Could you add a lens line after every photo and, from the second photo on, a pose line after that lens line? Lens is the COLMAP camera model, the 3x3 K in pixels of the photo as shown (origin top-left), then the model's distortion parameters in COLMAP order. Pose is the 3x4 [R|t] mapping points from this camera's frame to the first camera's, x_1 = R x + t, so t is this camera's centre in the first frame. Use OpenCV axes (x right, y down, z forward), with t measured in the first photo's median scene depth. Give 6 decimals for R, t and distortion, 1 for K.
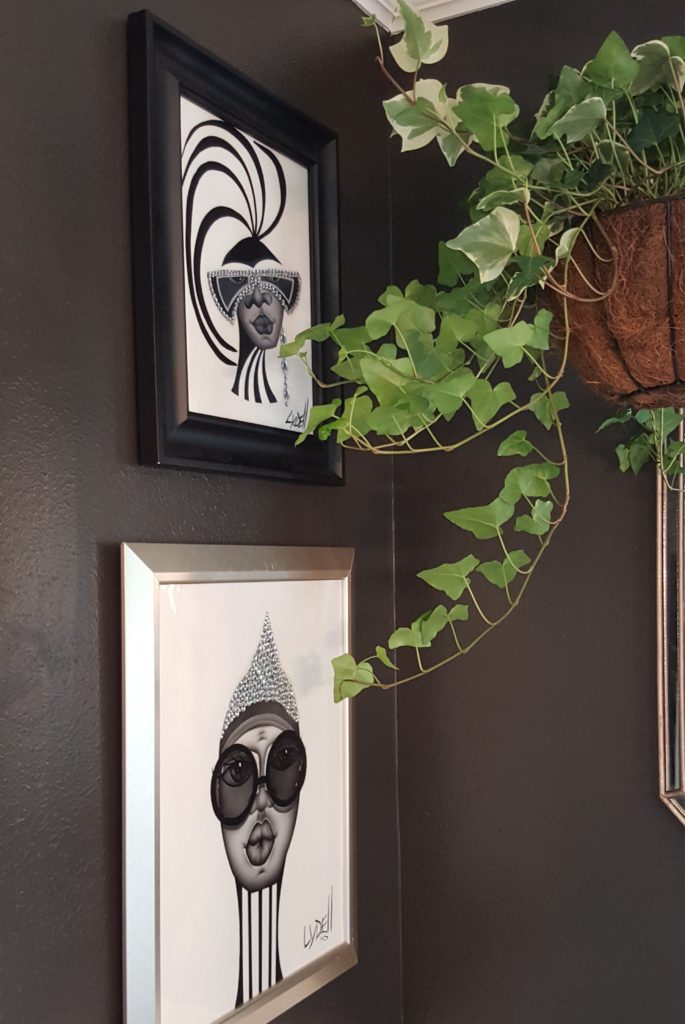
lens RADIAL K [[1141.5, 0, 381.3], [0, 1141.5, 582.8], [0, 0, 1]] dist [0.212610, -0.419571]
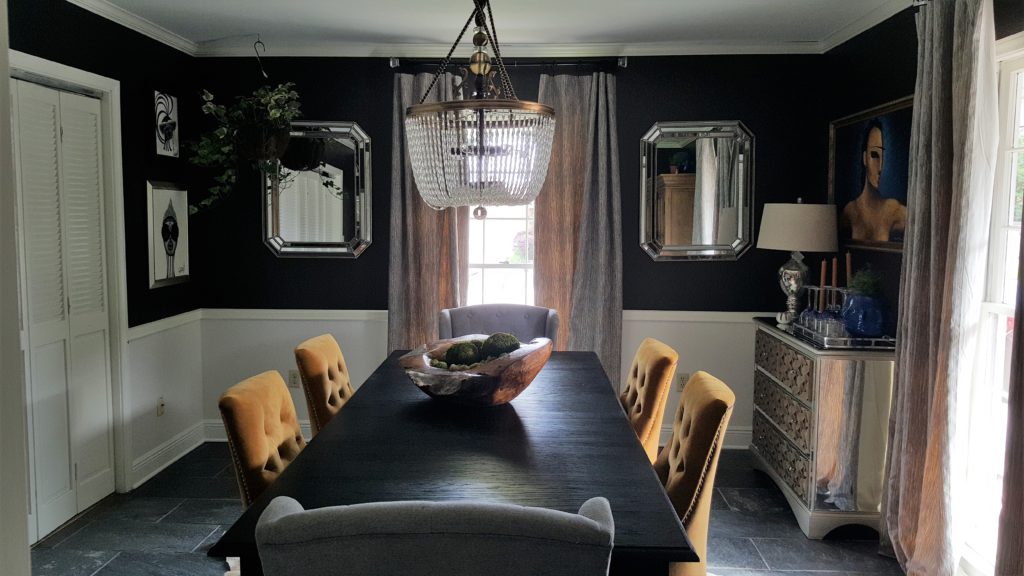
lens RADIAL K [[784.7, 0, 512.0], [0, 784.7, 288.0], [0, 0, 1]] dist [0.147970, -0.264601]
pose [[0.903482, -0.015513, 0.428345, -0.255747], [-0.017606, 0.997158, 0.073248, 0.138951], [-0.428265, -0.073720, 0.900641, -2.645832]]
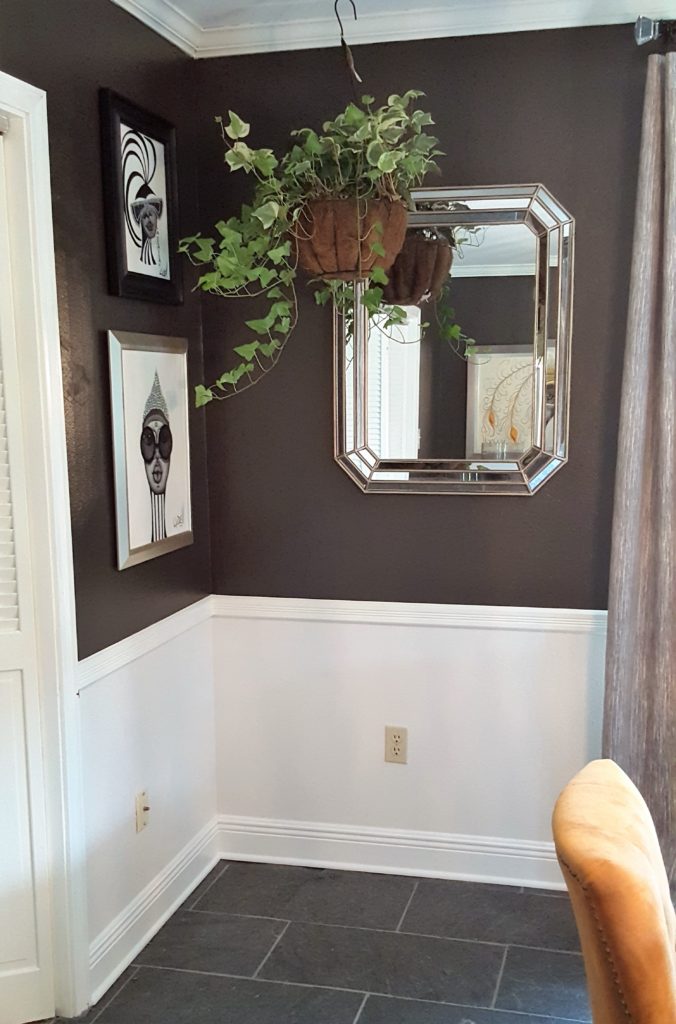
lens RADIAL K [[1123.5, 0, 380.8], [0, 1123.5, 573.7], [0, 0, 1]] dist [0.210042, -0.383658]
pose [[0.964789, -0.033318, 0.260908, -0.276743], [-0.006722, 0.988498, 0.151086, 0.088120], [-0.262941, -0.147519, 0.953468, -1.261369]]
